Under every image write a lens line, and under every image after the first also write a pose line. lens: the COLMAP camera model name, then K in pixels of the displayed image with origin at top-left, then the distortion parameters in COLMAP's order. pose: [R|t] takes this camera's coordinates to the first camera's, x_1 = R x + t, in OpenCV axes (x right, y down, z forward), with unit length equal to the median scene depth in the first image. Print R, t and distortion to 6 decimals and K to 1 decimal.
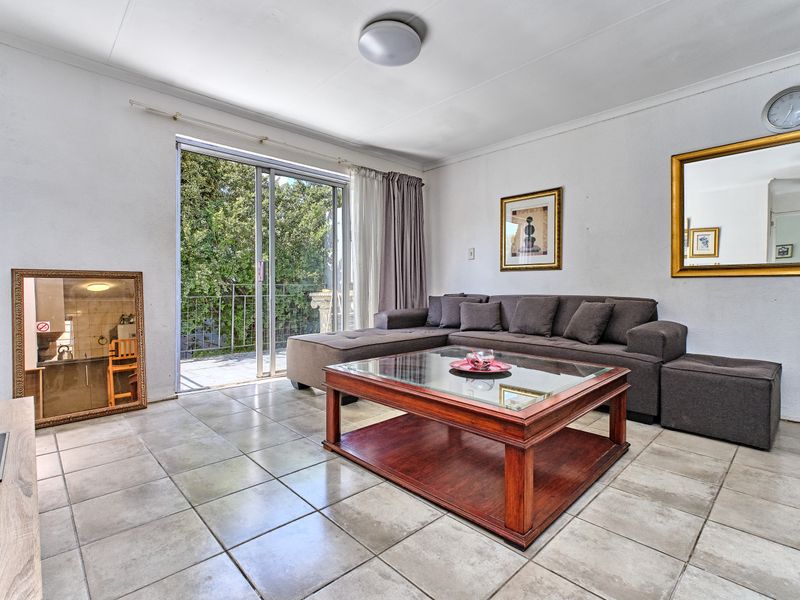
lens RADIAL K [[392.6, 0, 393.0], [0, 392.6, 295.2], [0, 0, 1]] dist [0.002669, 0.000516]
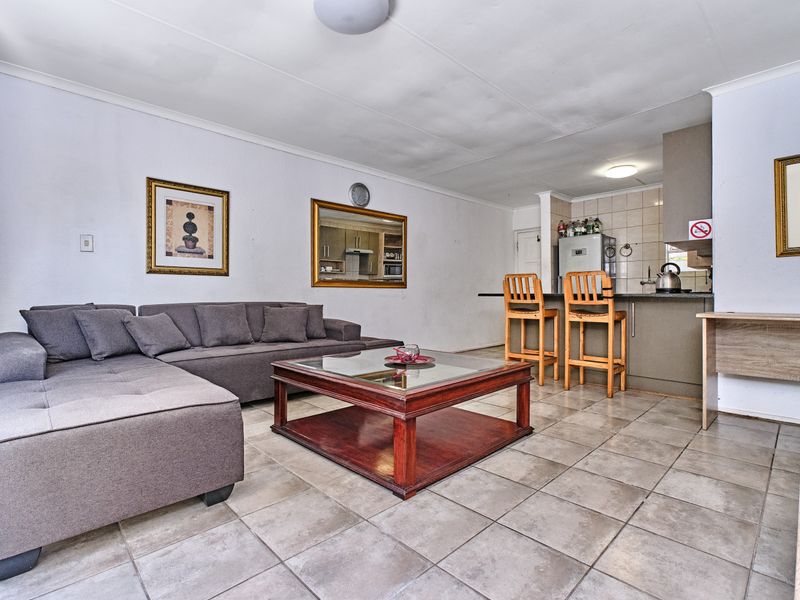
lens RADIAL K [[392.6, 0, 393.0], [0, 392.6, 295.2], [0, 0, 1]] dist [0.002669, 0.000516]
pose [[-0.002171, -0.006943, 0.999974, -0.544195], [0.020156, 0.999772, 0.006985, -0.014729], [-0.999794, 0.020171, -0.002031, 0.578616]]
